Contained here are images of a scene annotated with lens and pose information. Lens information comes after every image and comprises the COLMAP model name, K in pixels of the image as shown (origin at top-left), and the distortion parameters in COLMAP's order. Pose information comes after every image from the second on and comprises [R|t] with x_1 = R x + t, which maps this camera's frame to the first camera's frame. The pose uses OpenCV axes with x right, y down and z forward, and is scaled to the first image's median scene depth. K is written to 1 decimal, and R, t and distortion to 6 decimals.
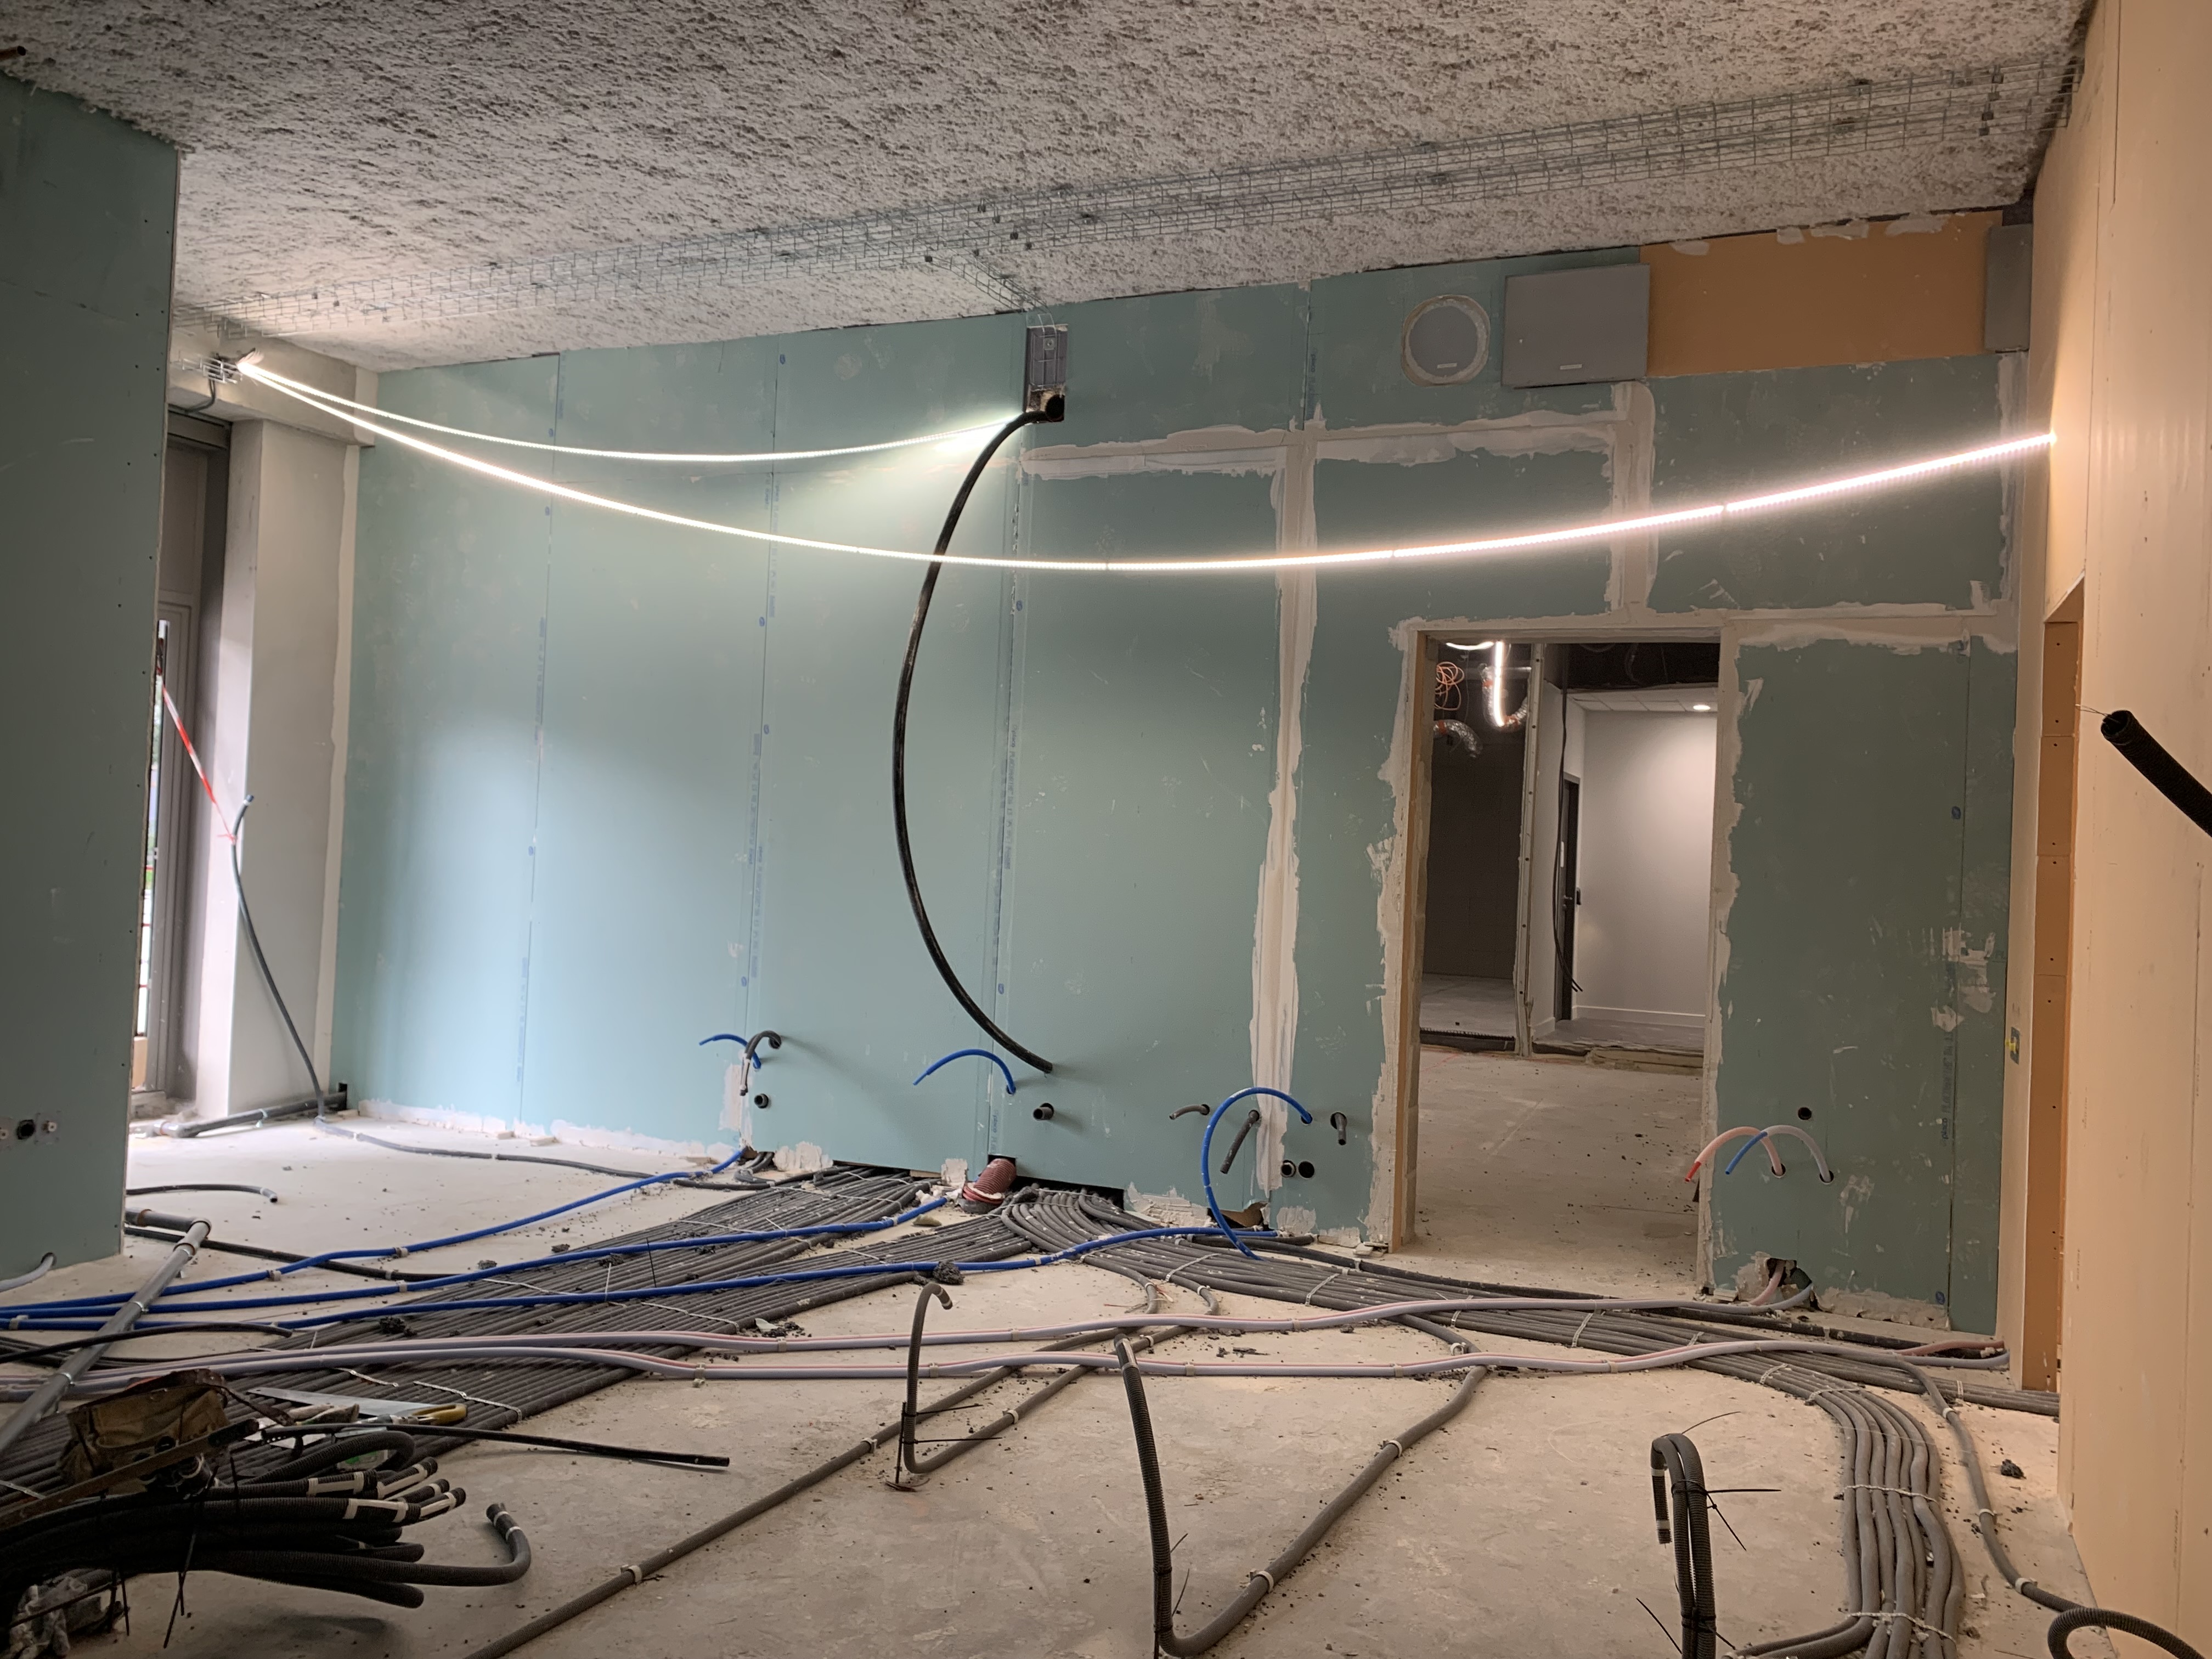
lens RADIAL K [[1676.1, 0, 1107.0], [0, 1676.1, 834.2], [0, 0, 1]] dist [-0.003375, -0.005868]
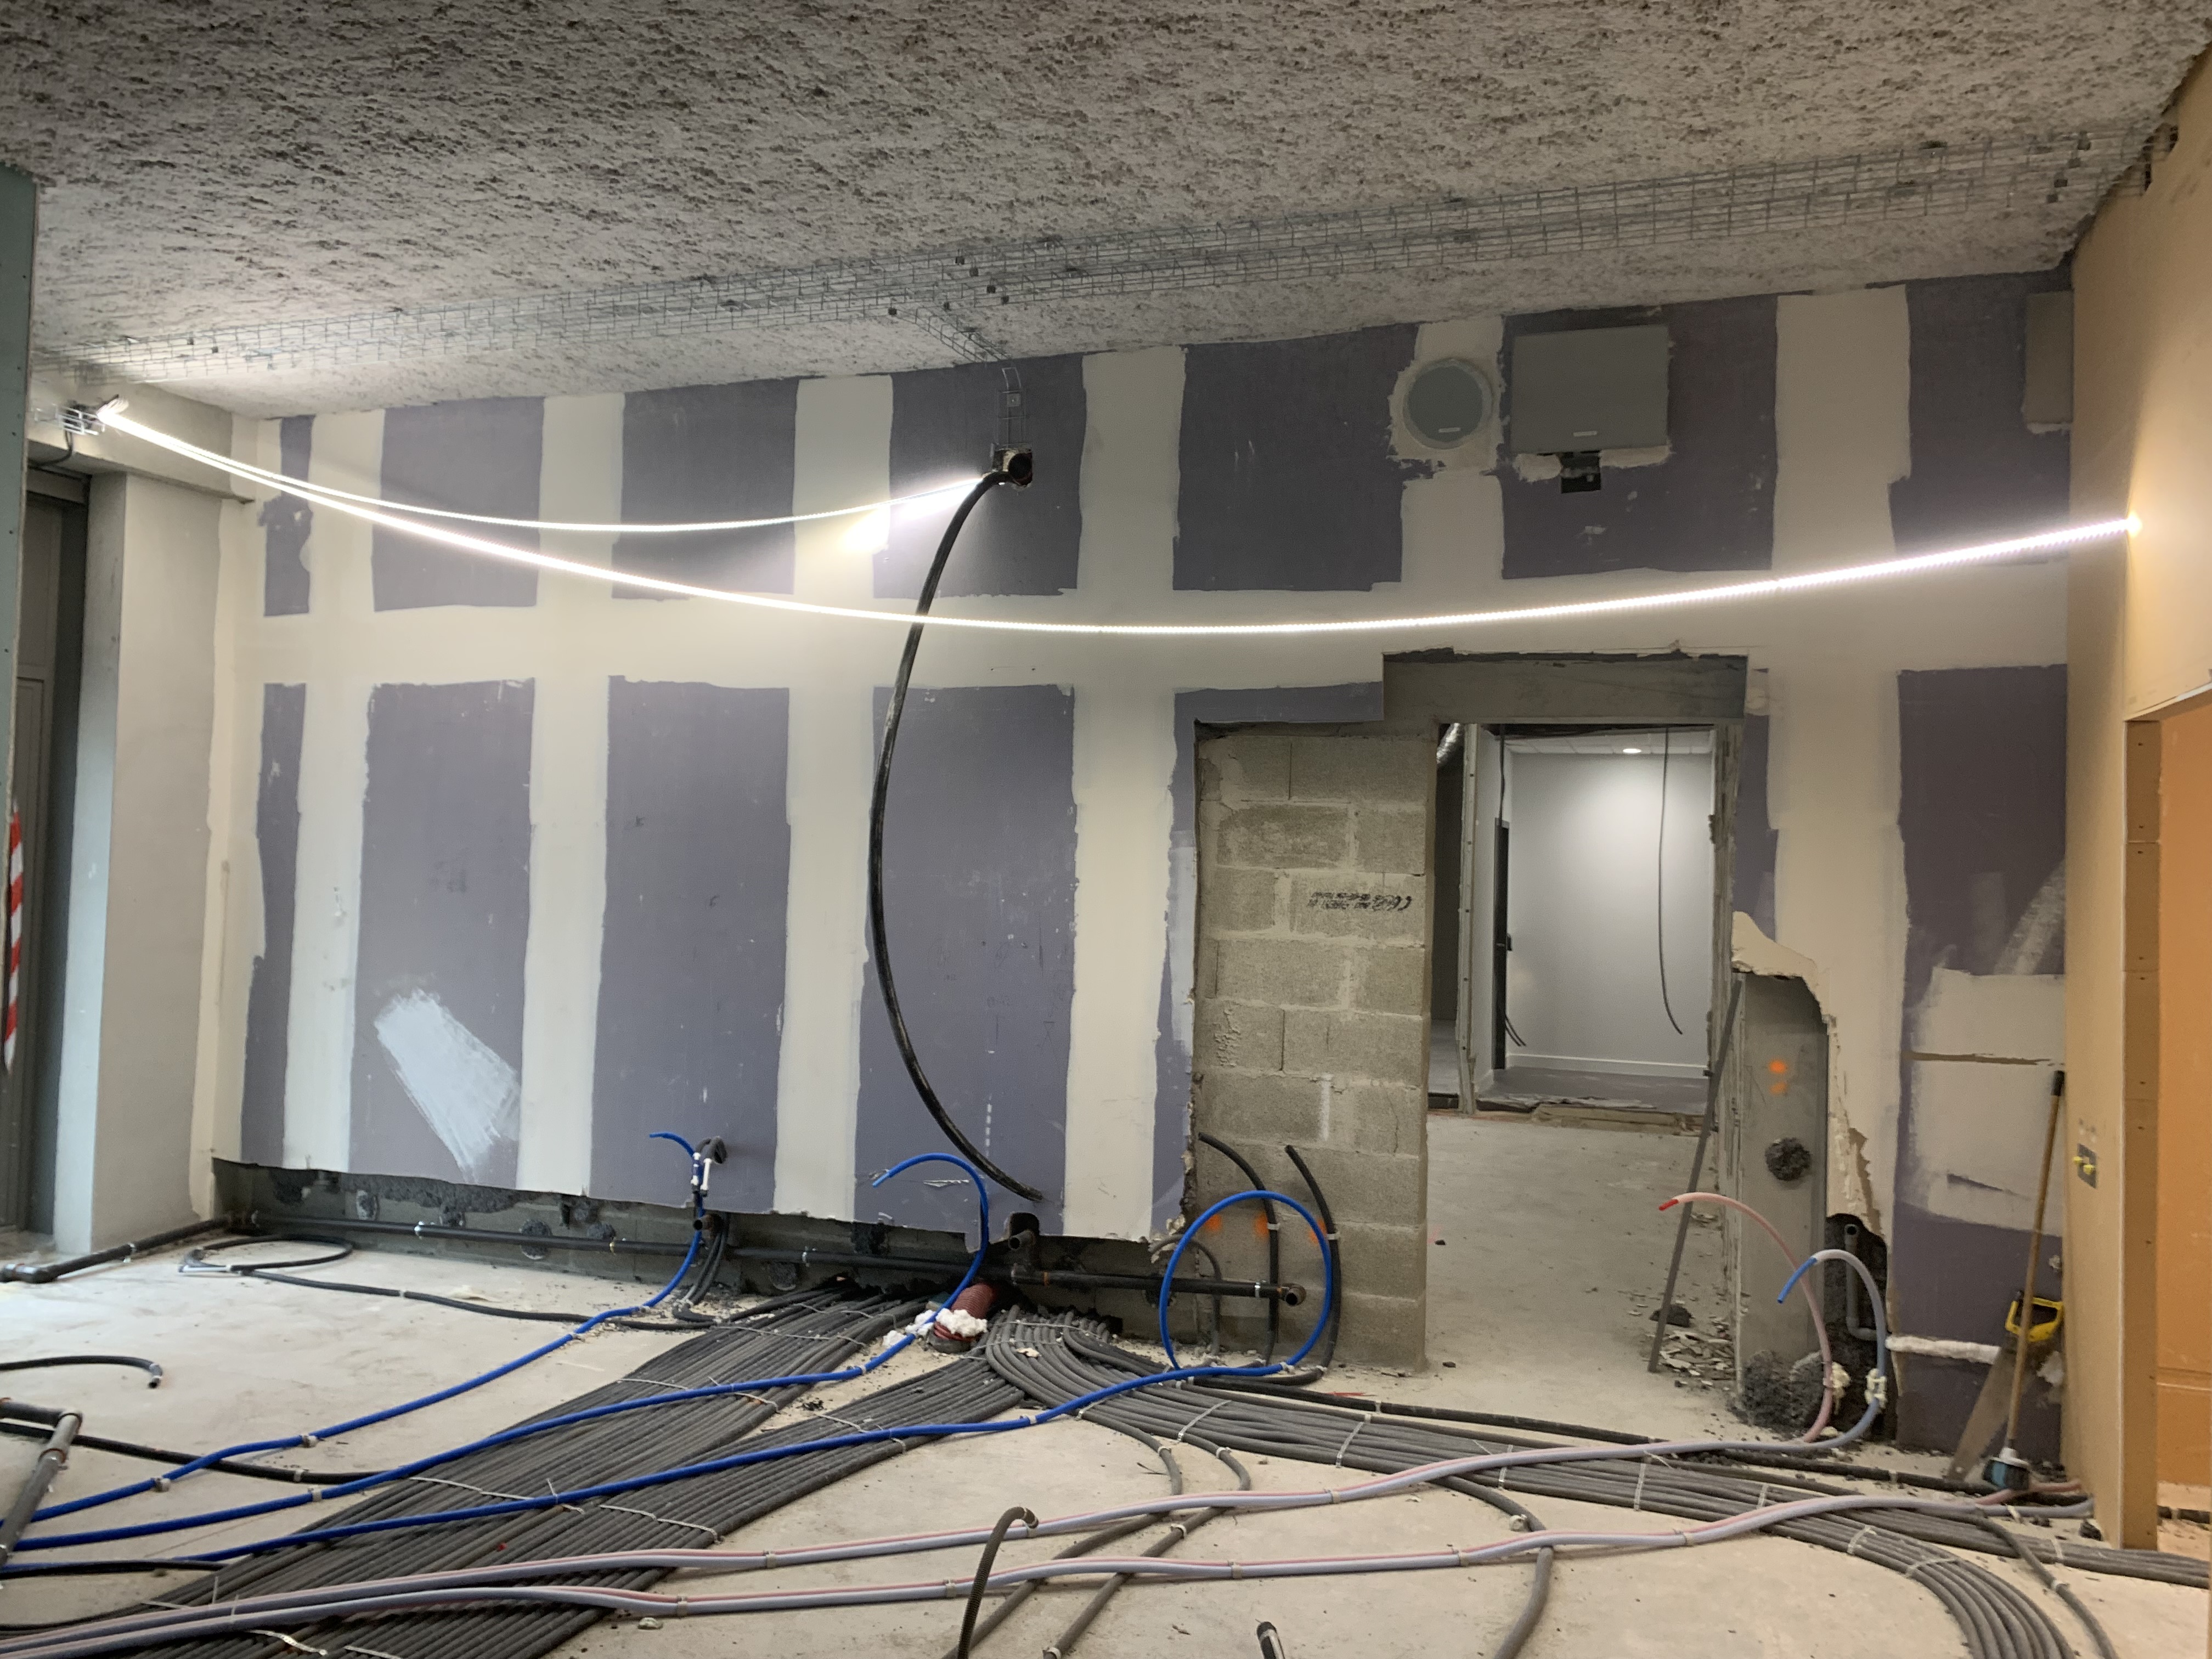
lens RADIAL K [[1676.1, 0, 1106.1], [0, 1676.1, 825.8], [0, 0, 1]] dist [-0.003375, -0.005868]
pose [[0.997233, -0.012362, 0.073300, -0.070613], [0.013382, 0.999820, -0.013445, -0.057530], [-0.073121, 0.014389, 0.997219, 0.099569]]
